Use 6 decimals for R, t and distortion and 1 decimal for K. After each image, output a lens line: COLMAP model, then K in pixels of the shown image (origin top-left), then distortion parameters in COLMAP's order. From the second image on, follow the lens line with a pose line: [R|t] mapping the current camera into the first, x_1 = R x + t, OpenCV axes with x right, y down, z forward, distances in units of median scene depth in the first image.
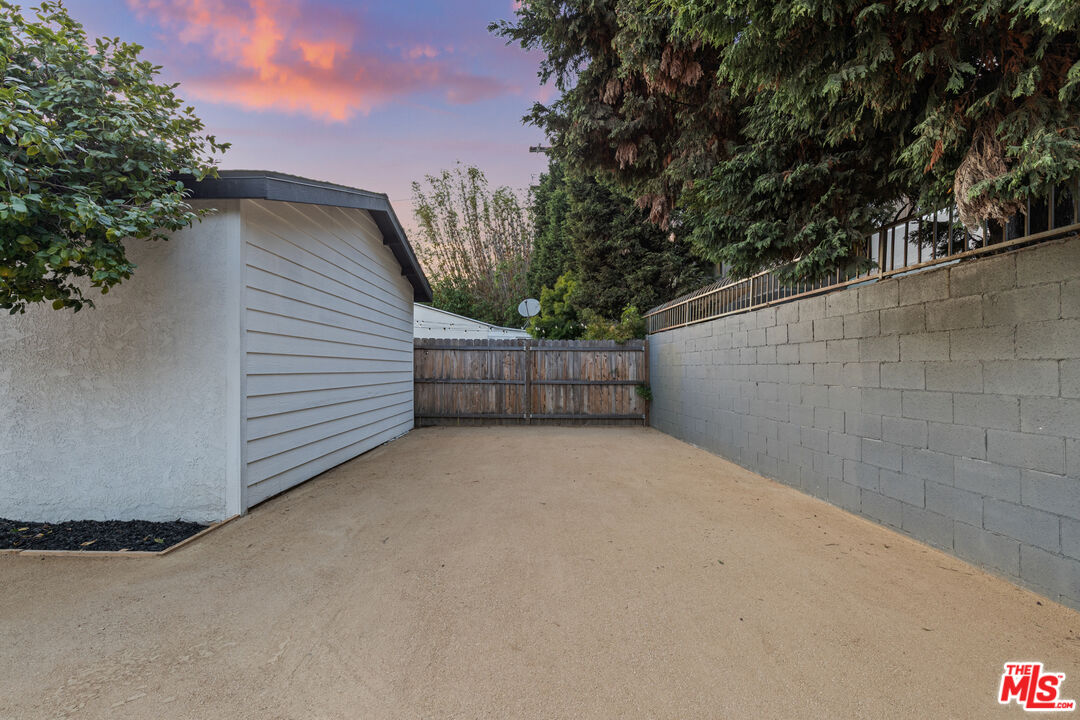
lens RADIAL K [[490.0, 0, 540.0], [0, 490.0, 360.0], [0, 0, 1]] dist [0.013669, -0.000190]
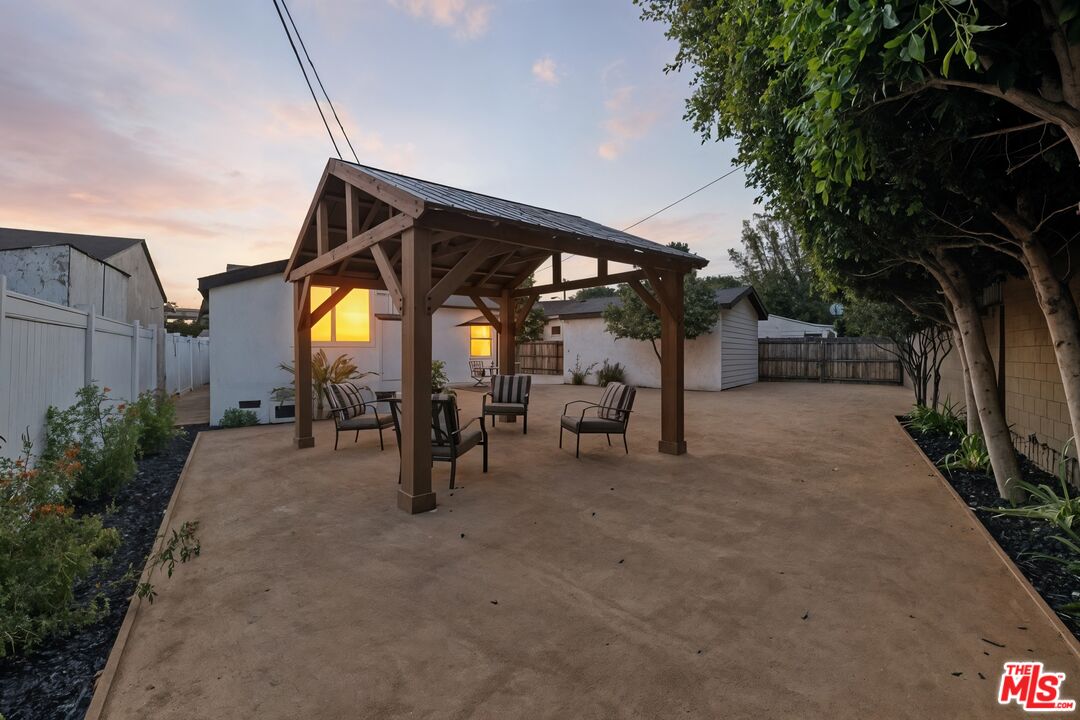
lens RADIAL K [[488.3, 0, 540.9], [0, 488.3, 348.0], [0, 0, 1]] dist [0.000733, -0.000192]
pose [[0.818924, 0.000781, -0.573902, 0.162468], [0.000063, 0.999999, 0.001451, -0.003916], [0.573902, -0.001225, 0.818923, -1.159191]]
